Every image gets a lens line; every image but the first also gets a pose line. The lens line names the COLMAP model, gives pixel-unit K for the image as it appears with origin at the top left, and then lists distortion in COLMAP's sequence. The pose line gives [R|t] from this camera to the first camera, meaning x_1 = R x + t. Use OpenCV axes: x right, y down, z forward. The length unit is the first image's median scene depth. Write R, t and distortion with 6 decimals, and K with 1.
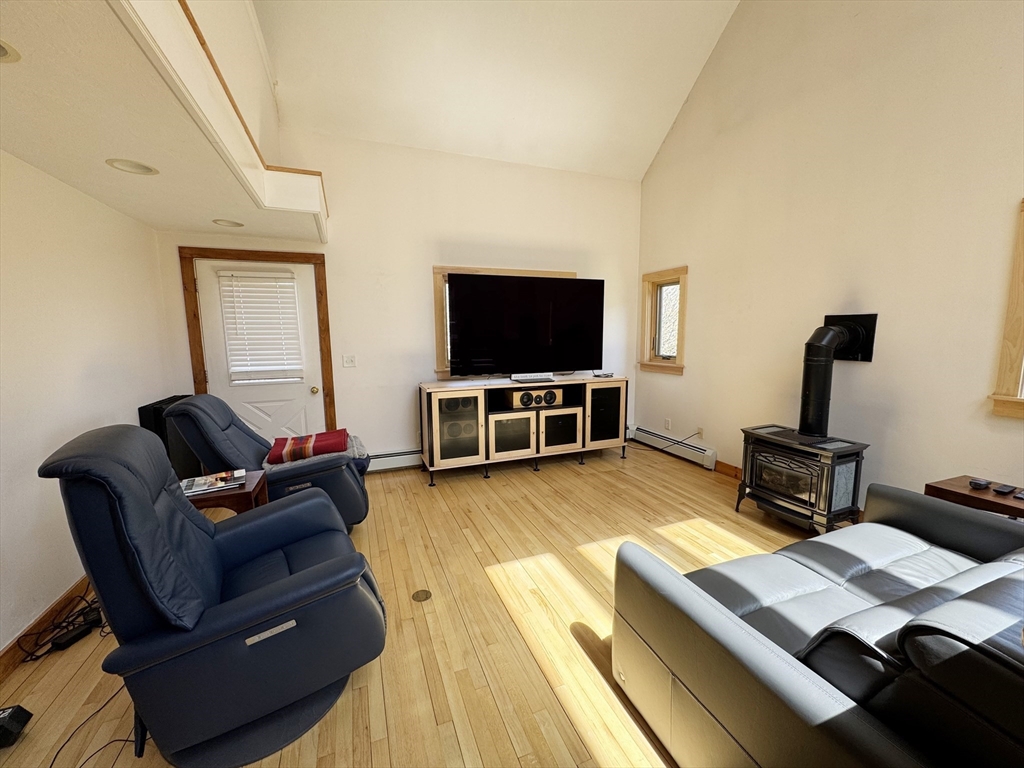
lens RADIAL K [[410.6, 0, 511.7], [0, 410.6, 384.4], [0, 0, 1]] dist [-0.001408, 0.000028]
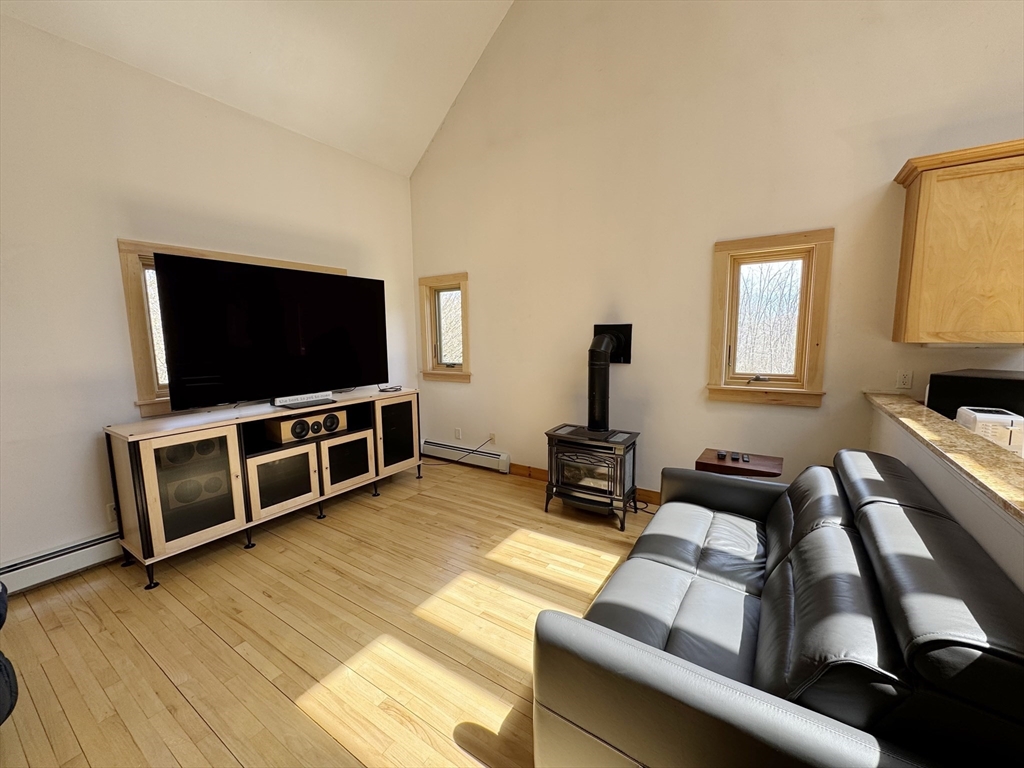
lens RADIAL K [[410.6, 0, 511.7], [0, 410.6, 384.4], [0, 0, 1]] dist [-0.001408, 0.000028]
pose [[0.817127, -0.072817, 0.571841, -0.079218], [0.079125, 0.996768, 0.013861, -0.028424], [-0.571002, 0.033921, 0.820248, 0.155662]]
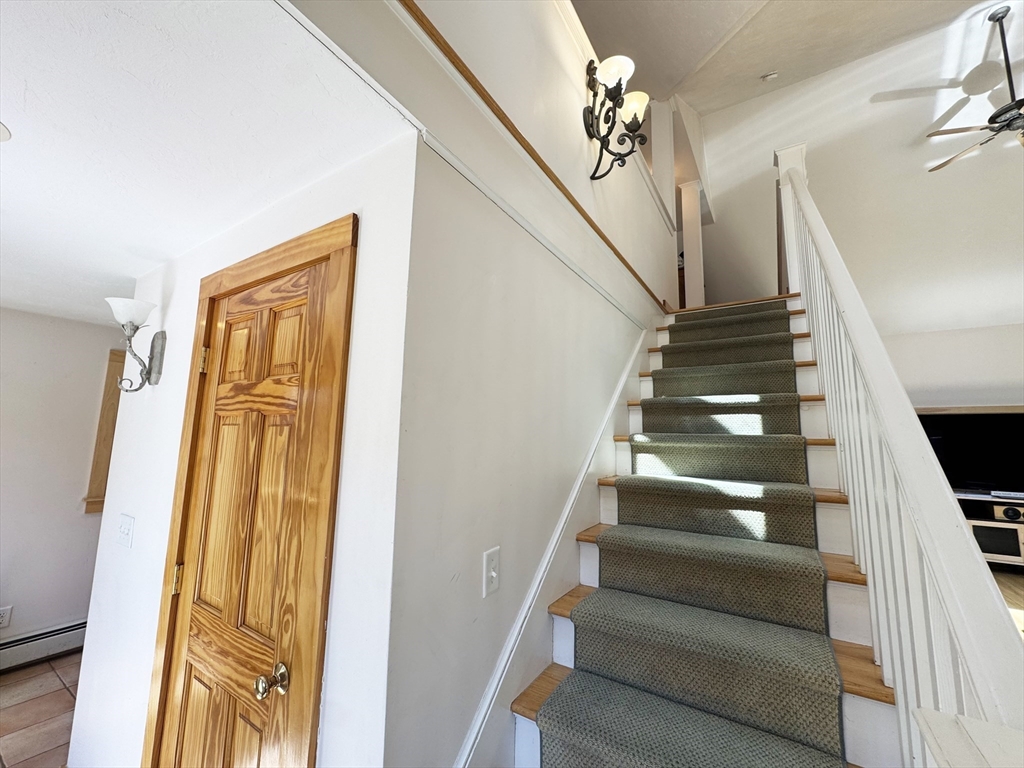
lens RADIAL K [[410.6, 0, 511.7], [0, 410.6, 384.4], [0, 0, 1]] dist [-0.001408, 0.000028]
pose [[0.591546, -0.088246, -0.801428, 0.179941], [-0.120537, 0.973142, -0.196124, 0.087046], [0.797210, 0.212618, 0.565021, -1.025198]]
